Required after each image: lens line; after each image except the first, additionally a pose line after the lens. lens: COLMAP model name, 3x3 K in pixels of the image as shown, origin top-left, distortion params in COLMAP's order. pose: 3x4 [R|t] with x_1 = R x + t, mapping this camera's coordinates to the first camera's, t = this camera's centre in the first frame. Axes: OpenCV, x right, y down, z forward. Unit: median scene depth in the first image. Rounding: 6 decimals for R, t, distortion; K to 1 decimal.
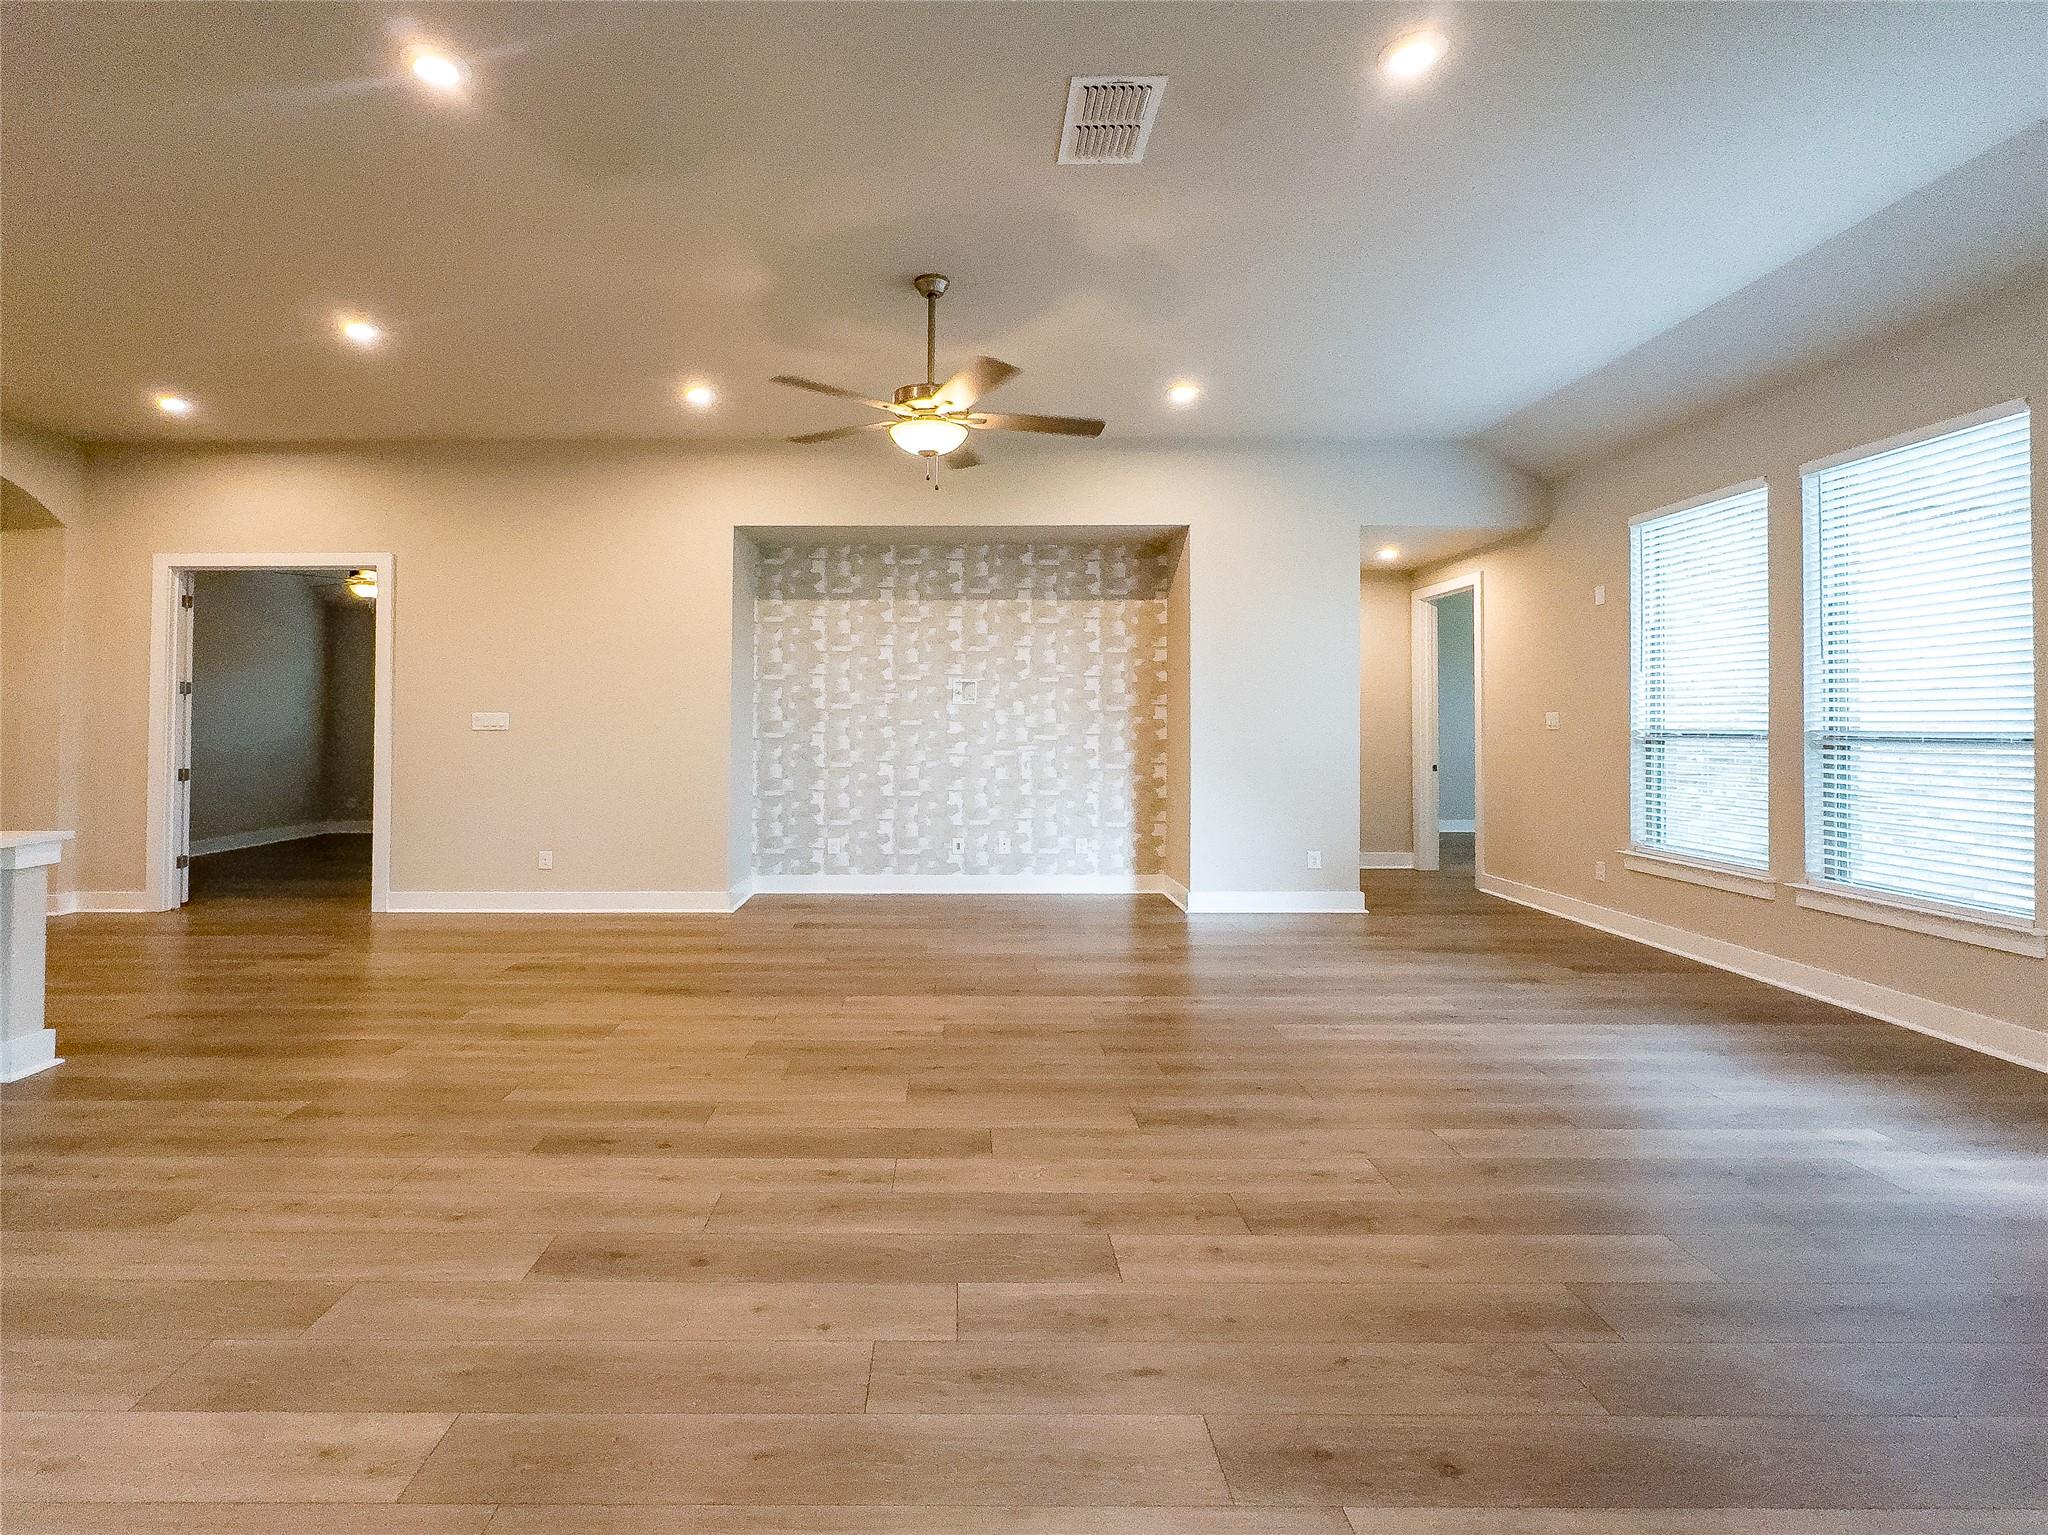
lens RADIAL K [[968.1, 0, 918.6], [0, 968.1, 708.4], [0, 0, 1]] dist [-0.000735, -0.000733]
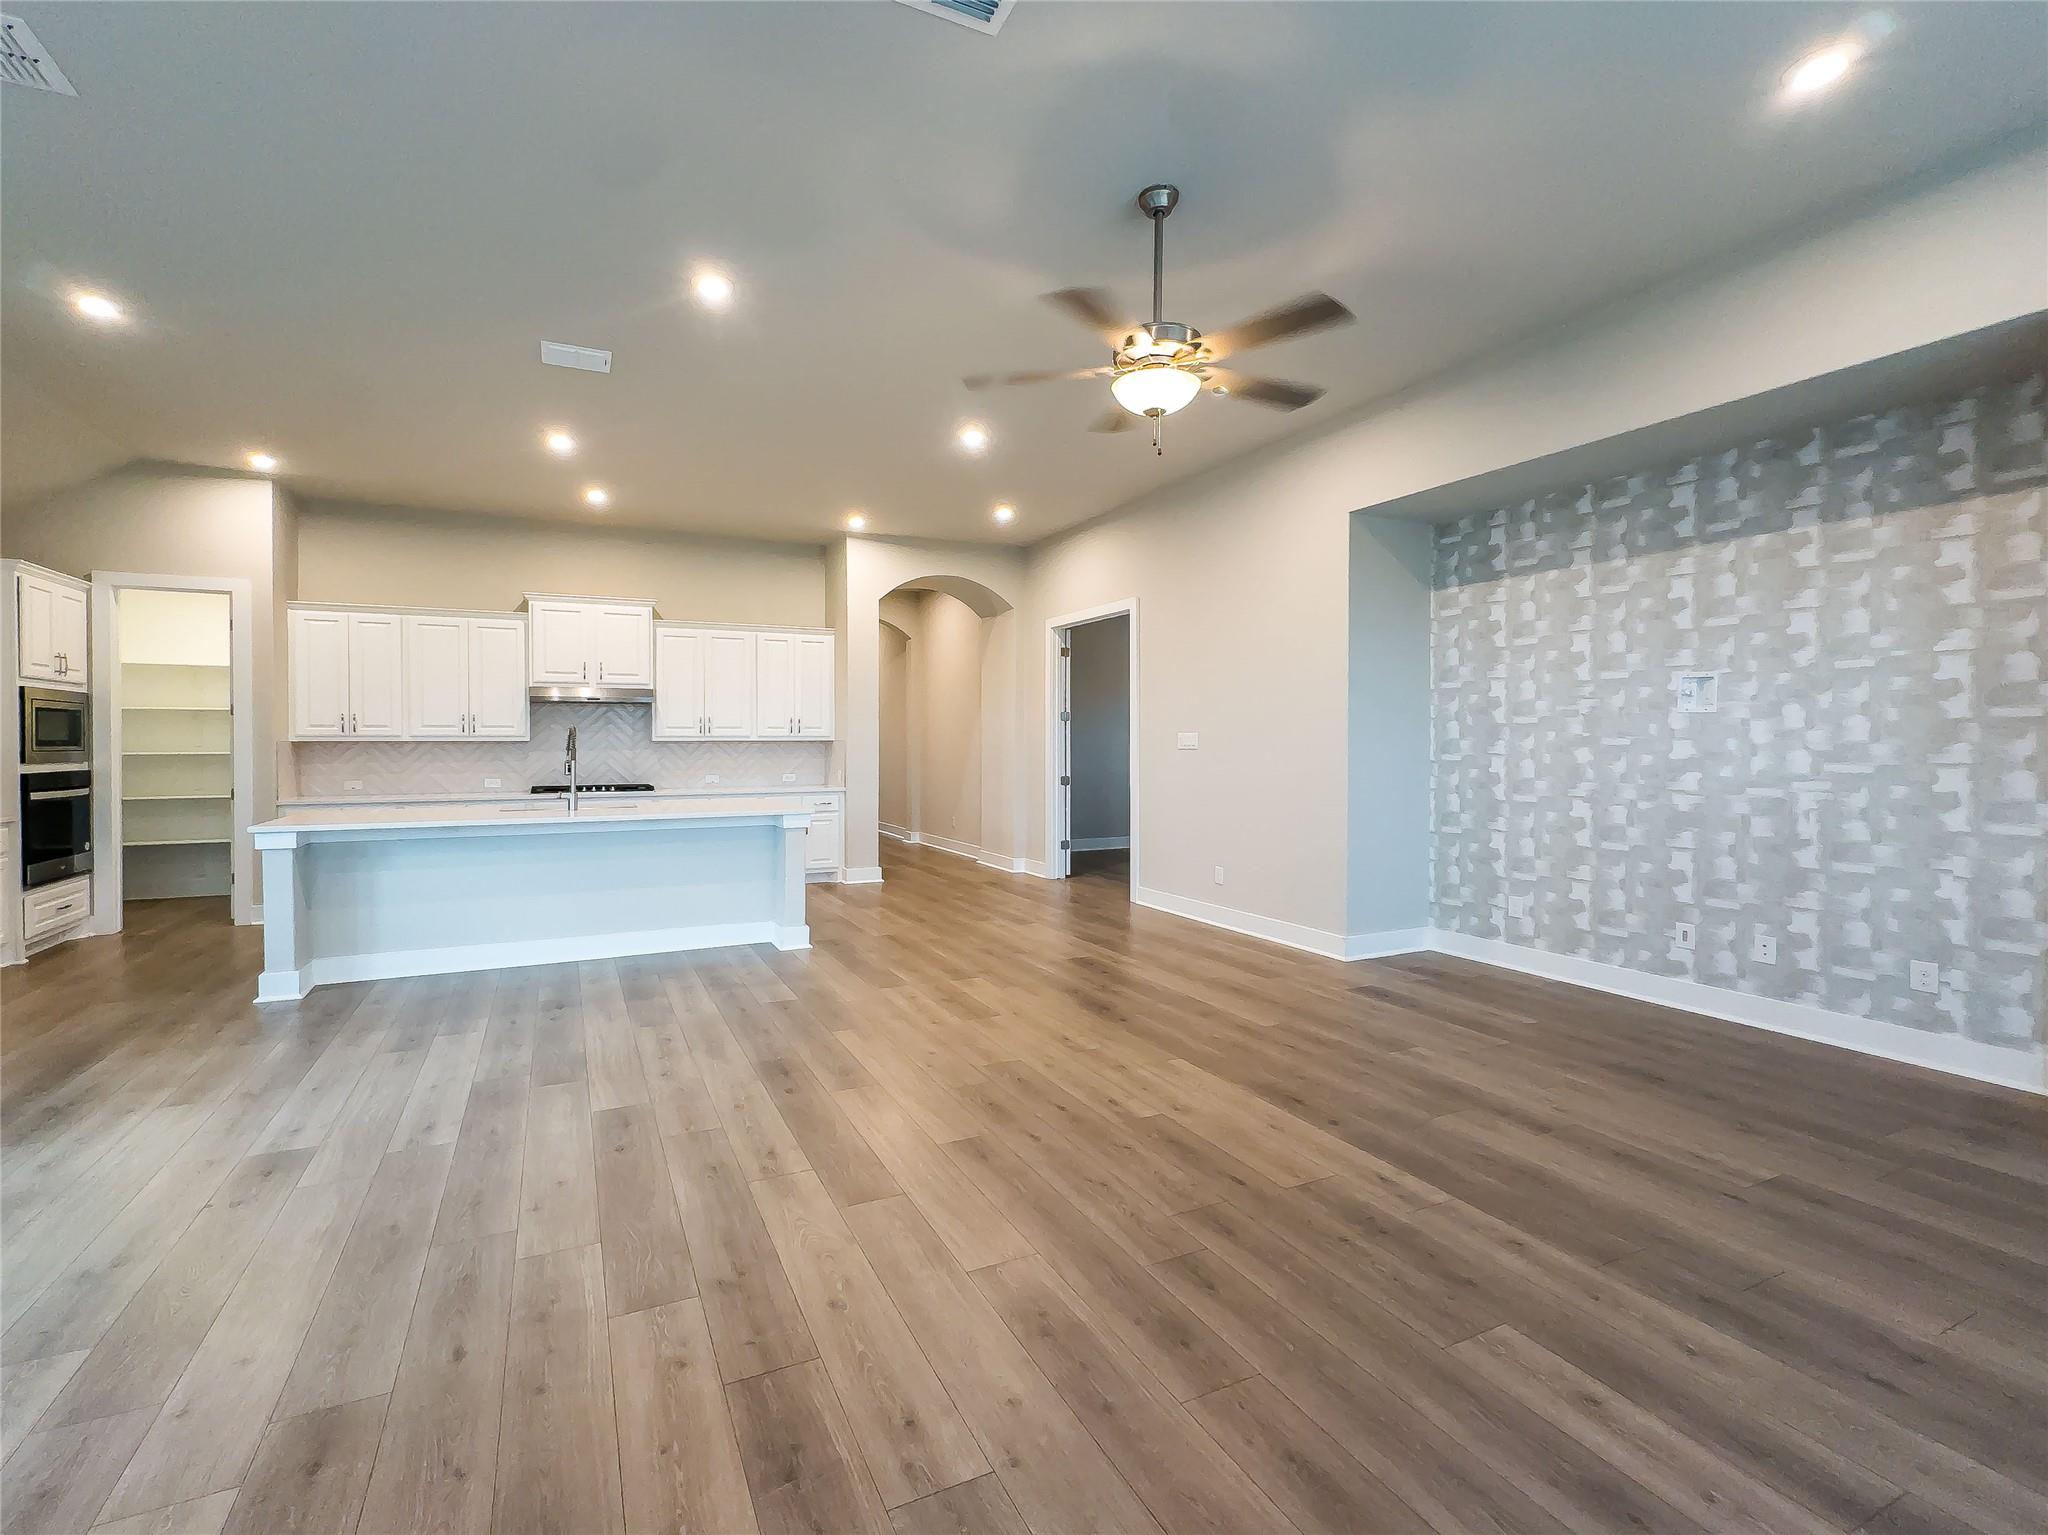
lens RADIAL K [[956.3, 0, 1050.2], [0, 956.3, 759.2], [0, 0, 1]] dist [0.000828, 0.000238]
pose [[0.454043, 0.015892, -0.890838, 0.411188], [0.013335, 0.999608, 0.024628, 0.005163], [0.890880, -0.023062, 0.453653, 0.342543]]
